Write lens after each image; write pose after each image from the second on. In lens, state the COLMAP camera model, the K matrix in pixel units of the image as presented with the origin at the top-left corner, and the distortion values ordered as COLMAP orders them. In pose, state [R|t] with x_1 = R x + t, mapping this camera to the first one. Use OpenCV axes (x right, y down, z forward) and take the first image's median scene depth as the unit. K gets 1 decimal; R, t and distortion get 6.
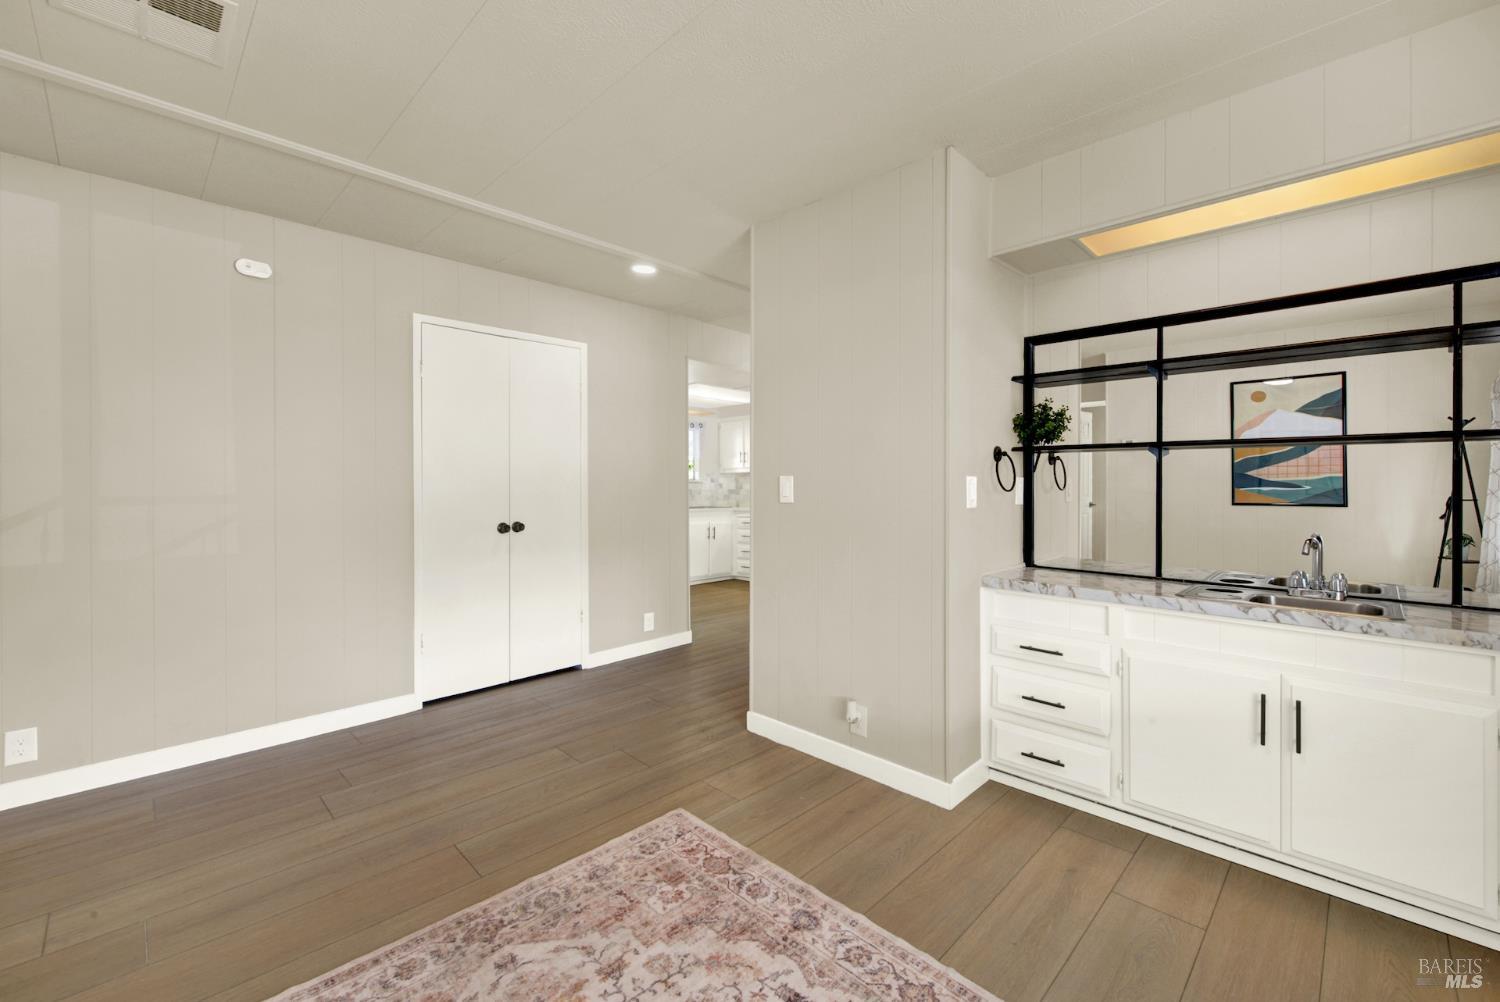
lens RADIAL K [[621.0, 0, 761.8], [0, 621.0, 498.2], [0, 0, 1]] dist [0.002924, -0.000381]
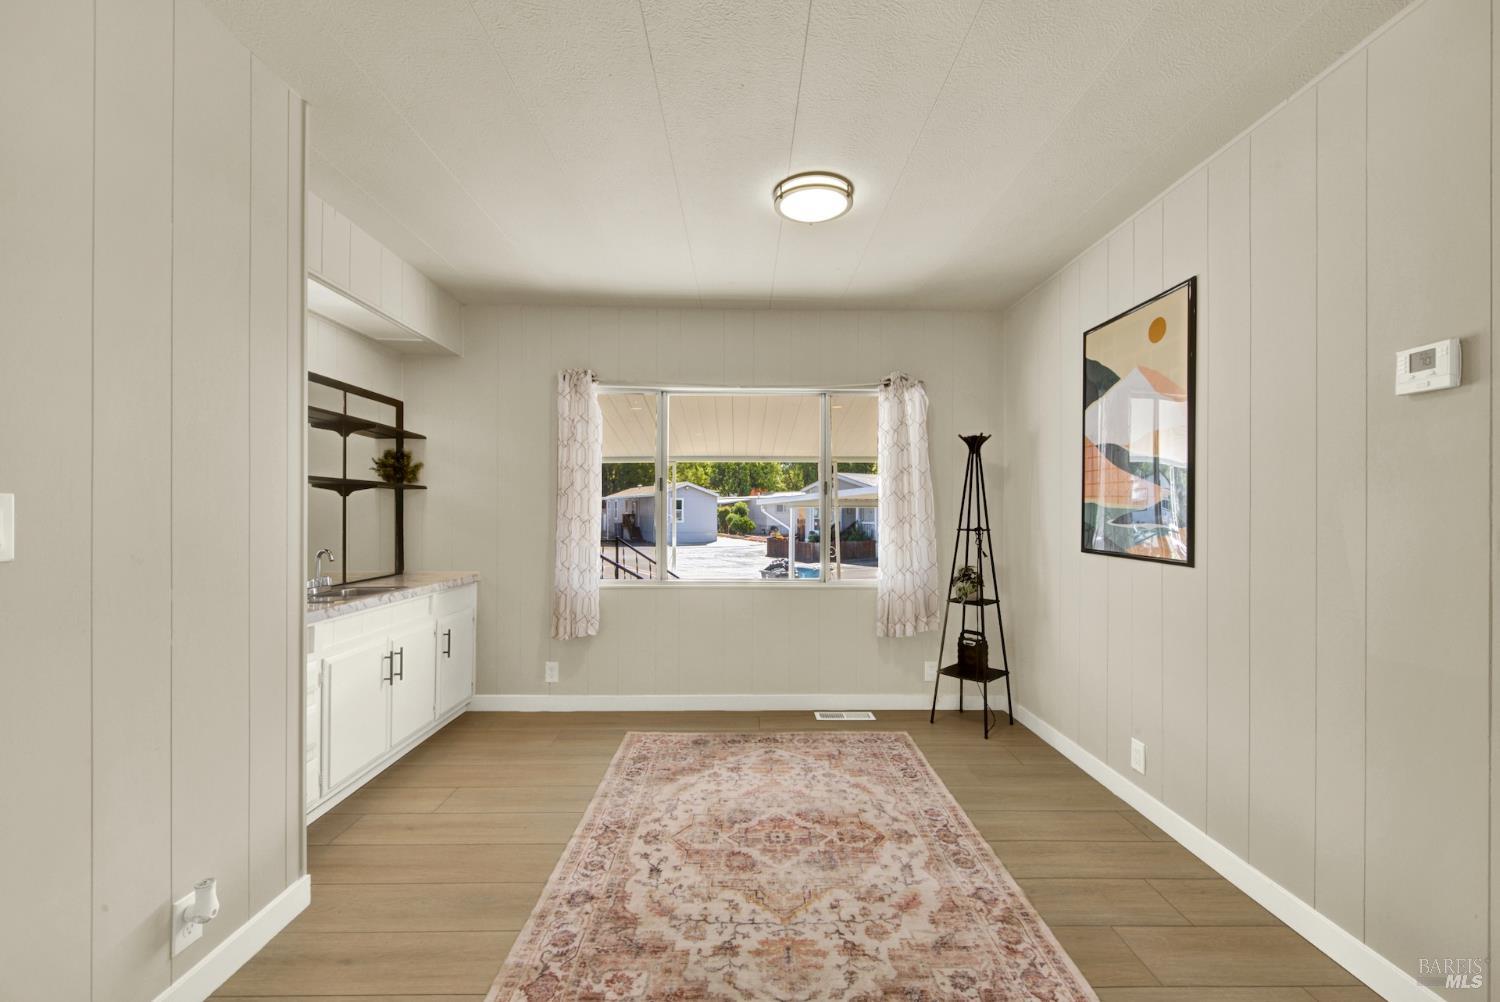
lens RADIAL K [[614.0, 0, 758.0], [0, 614.0, 513.5], [0, 0, 1]] dist [0.000099, -0.000316]
pose [[-0.715242, -0.003322, 0.698869, -0.870851], [0.016145, 0.999643, 0.021275, -0.035472], [-0.698690, 0.026500, -0.714933, 1.438135]]
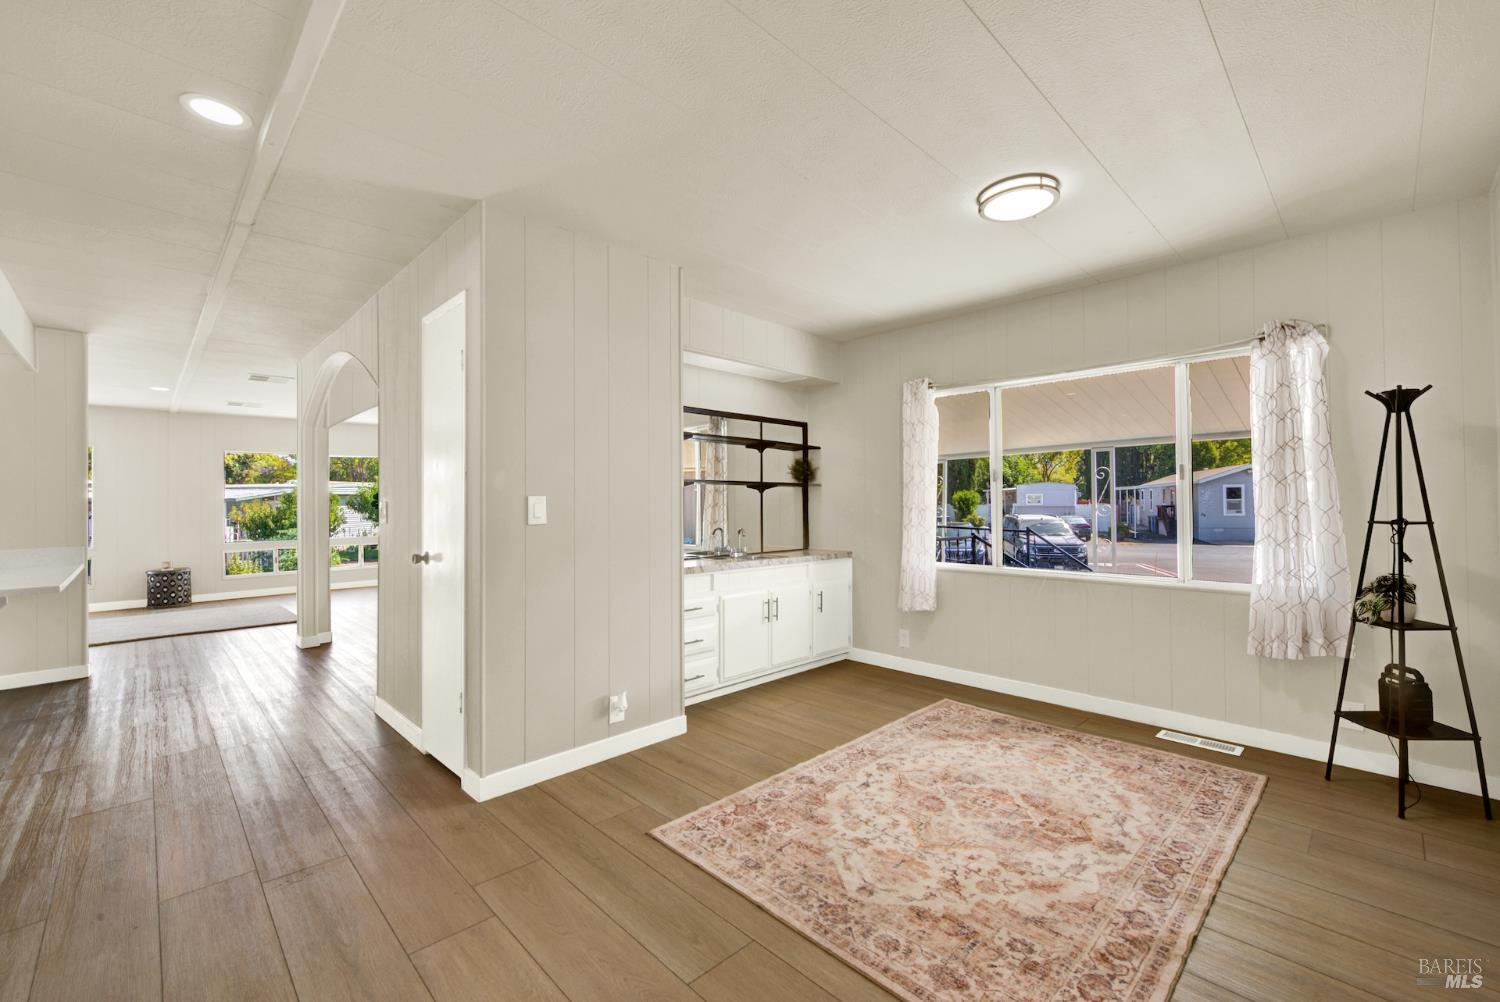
lens RADIAL K [[621.0, 0, 761.8], [0, 621.0, 498.2], [0, 0, 1]] dist [0.002924, -0.000381]
pose [[0.009268, 0.011044, 0.999896, -1.396334], [0.031543, 0.999438, -0.011331, -0.016026], [-0.999459, 0.031645, 0.008915, 0.993454]]
